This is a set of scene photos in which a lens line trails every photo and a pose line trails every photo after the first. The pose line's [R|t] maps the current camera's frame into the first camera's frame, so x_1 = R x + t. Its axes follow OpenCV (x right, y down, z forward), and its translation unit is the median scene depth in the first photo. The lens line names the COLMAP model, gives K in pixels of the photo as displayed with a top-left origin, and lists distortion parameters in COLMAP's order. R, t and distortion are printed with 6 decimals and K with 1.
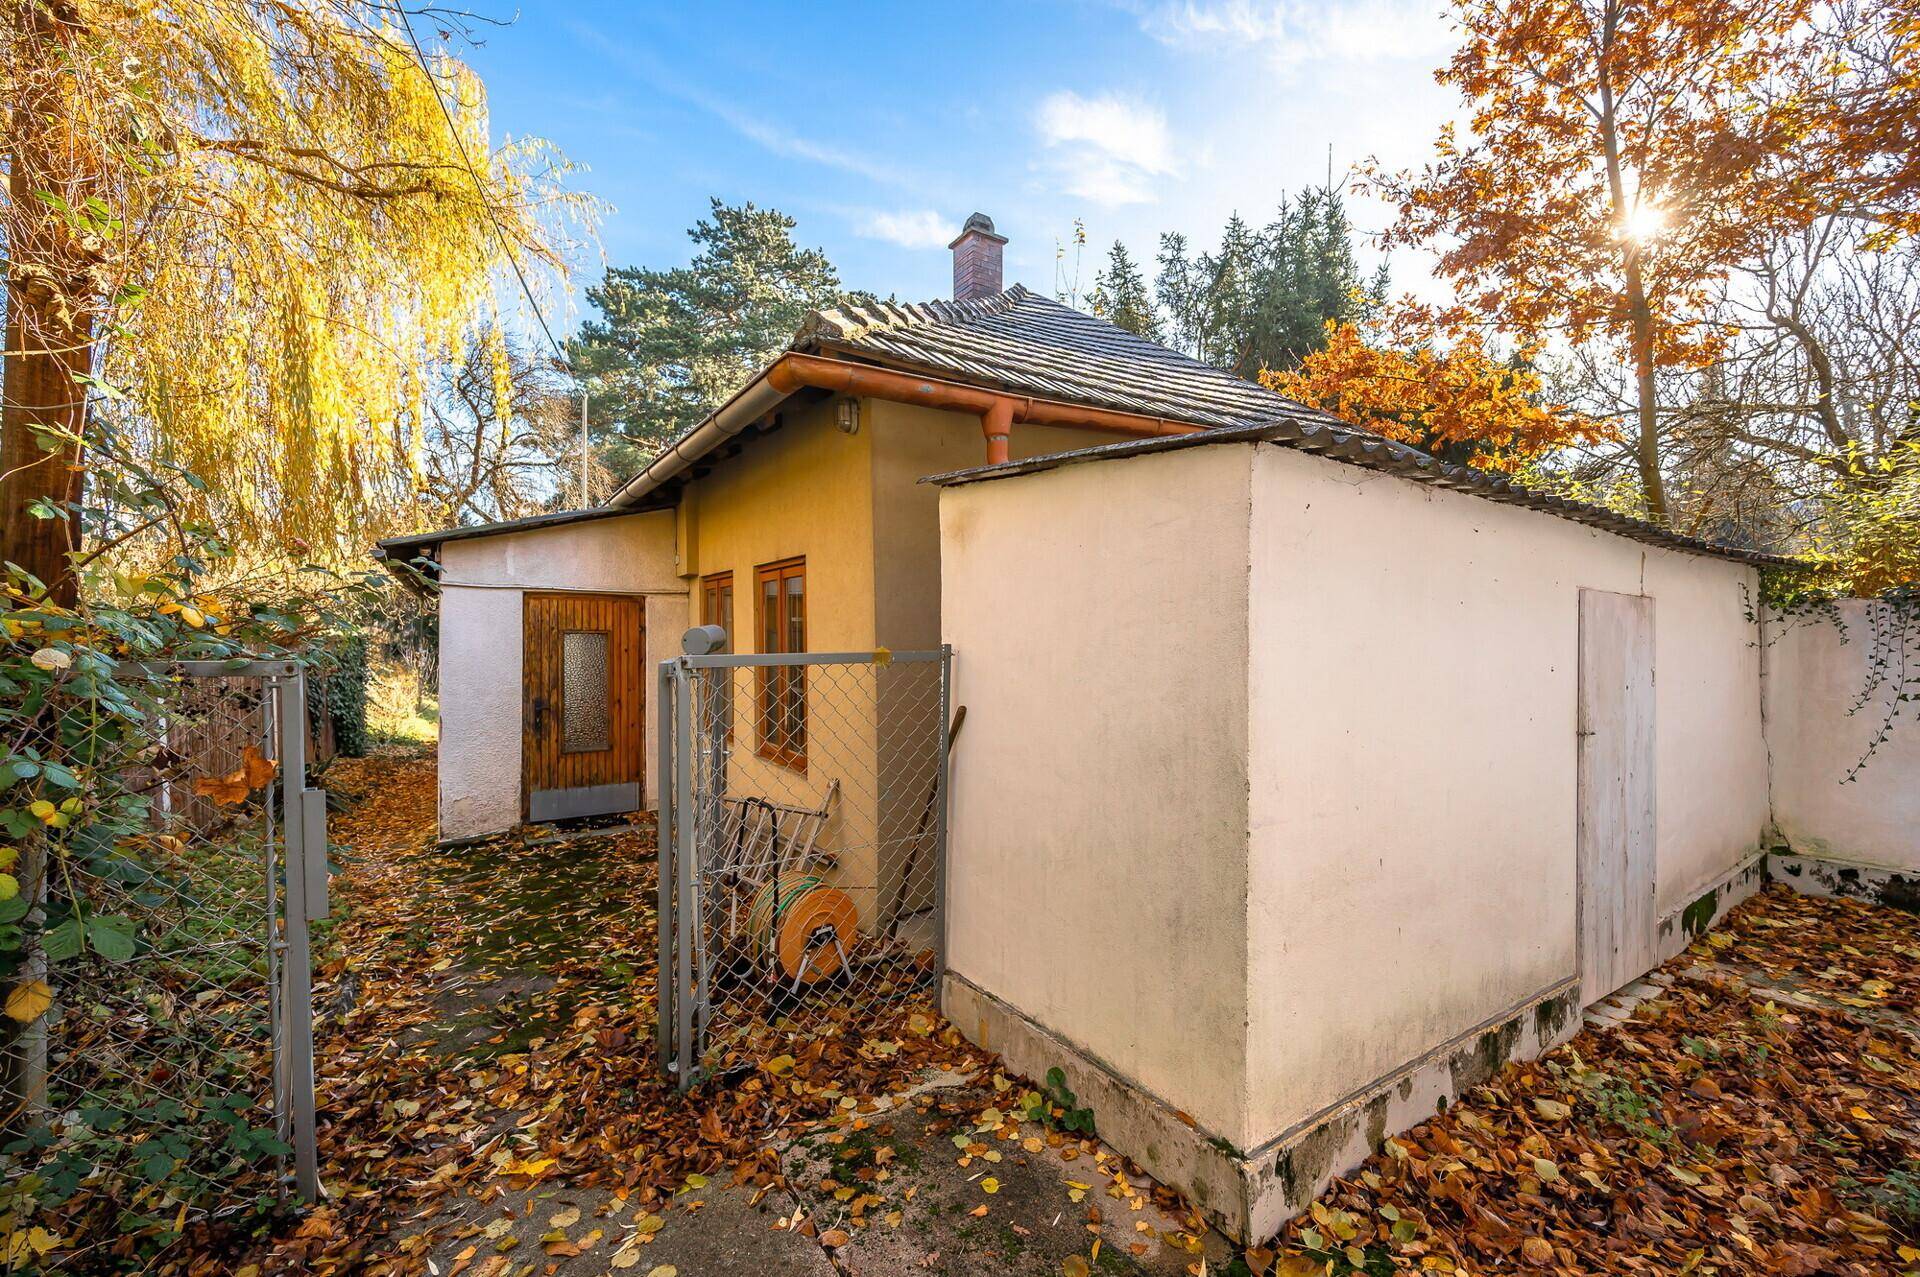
lens RADIAL K [[761.6, 0, 961.1], [0, 761.6, 643.1], [0, 0, 1]] dist [0.001595, 0.000149]
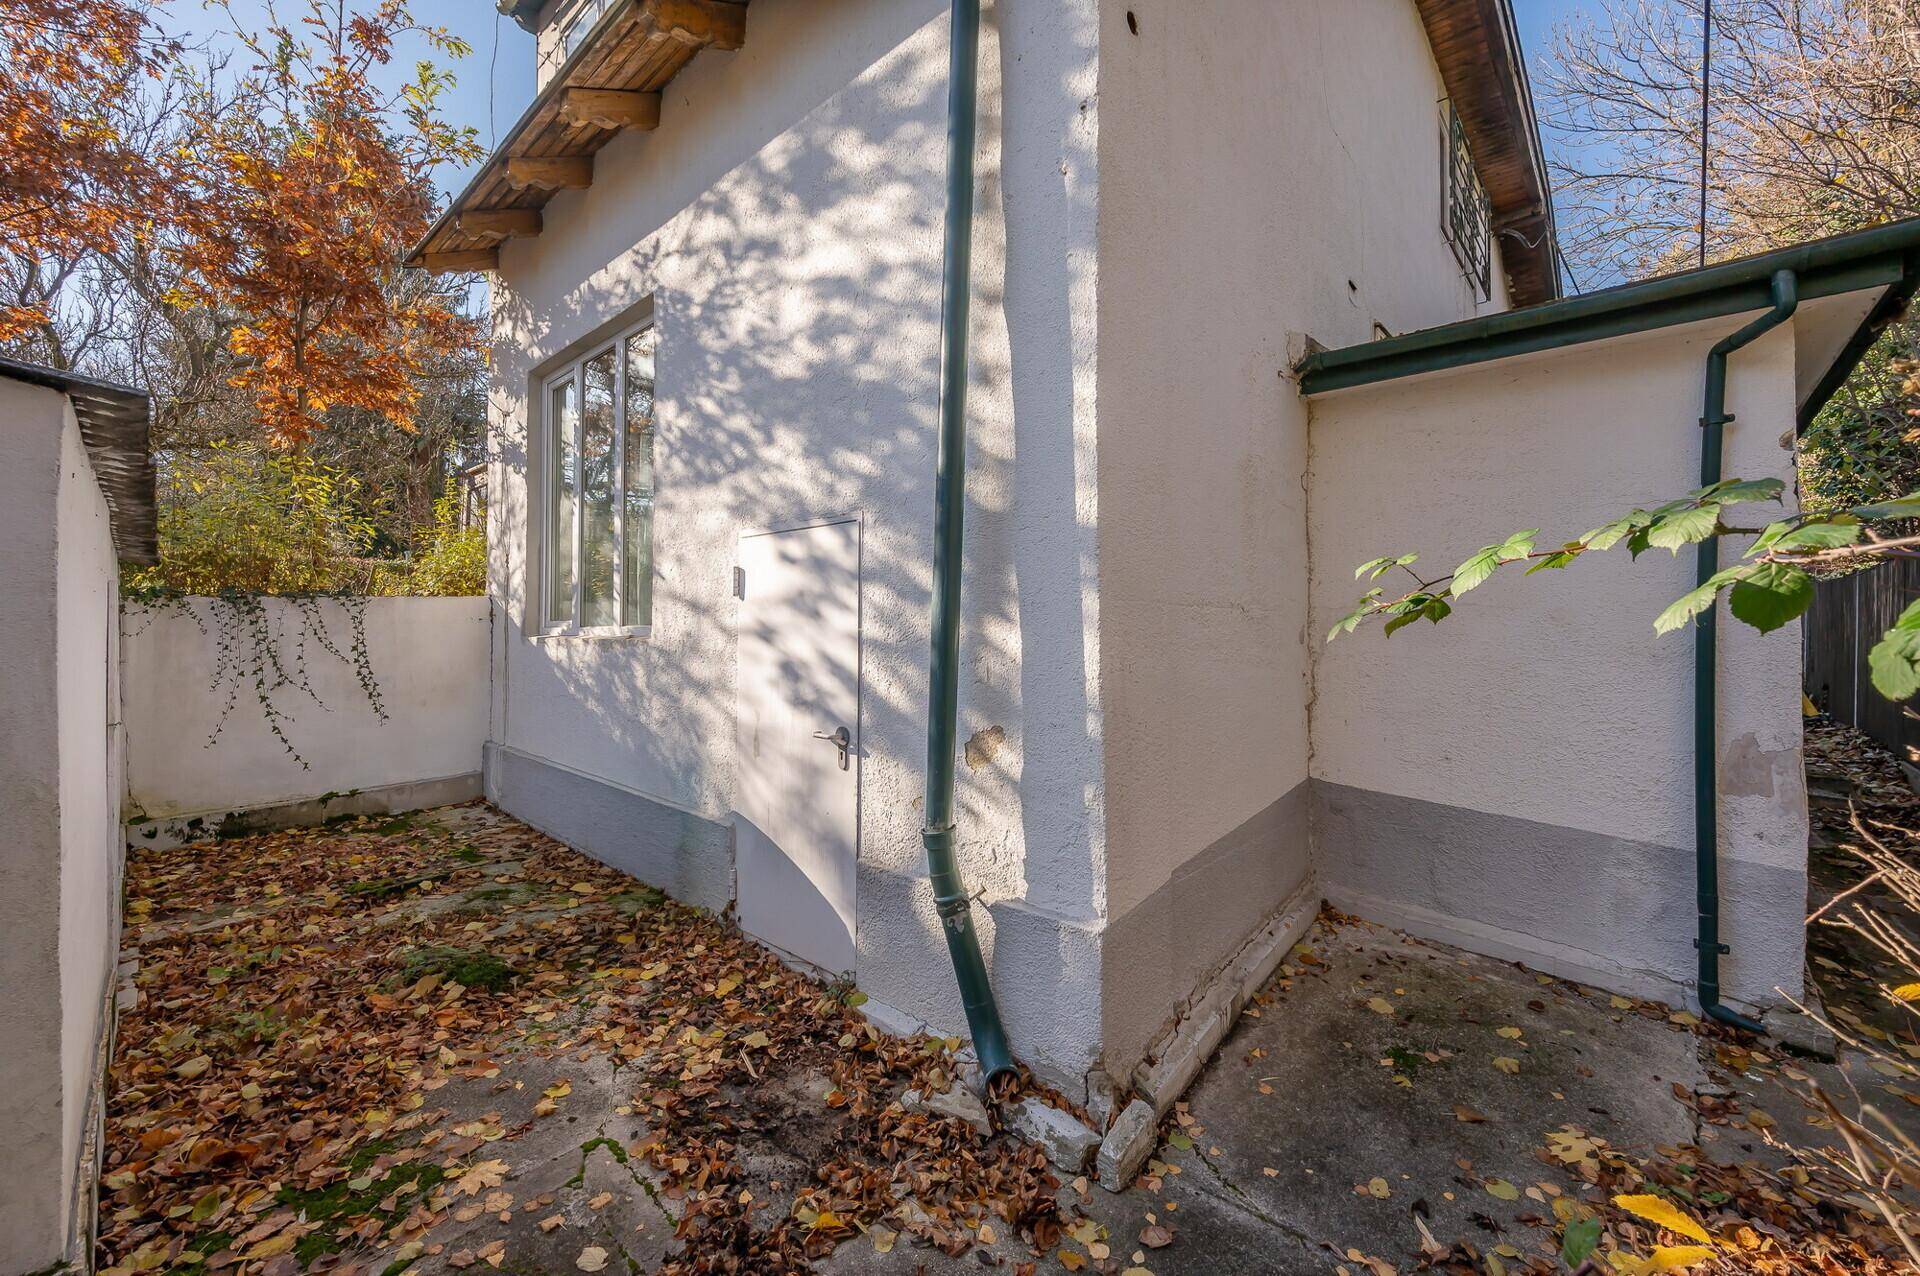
lens RADIAL K [[796.5, 0, 960.0], [0, 796.5, 638.0], [0, 0, 1]] dist [-0.001851, -0.000023]
pose [[-0.257980, -0.011455, 0.966082, -0.718955], [0.004554, 0.999904, 0.013072, -0.004224], [-0.966139, 0.007772, -0.257903, 0.297099]]
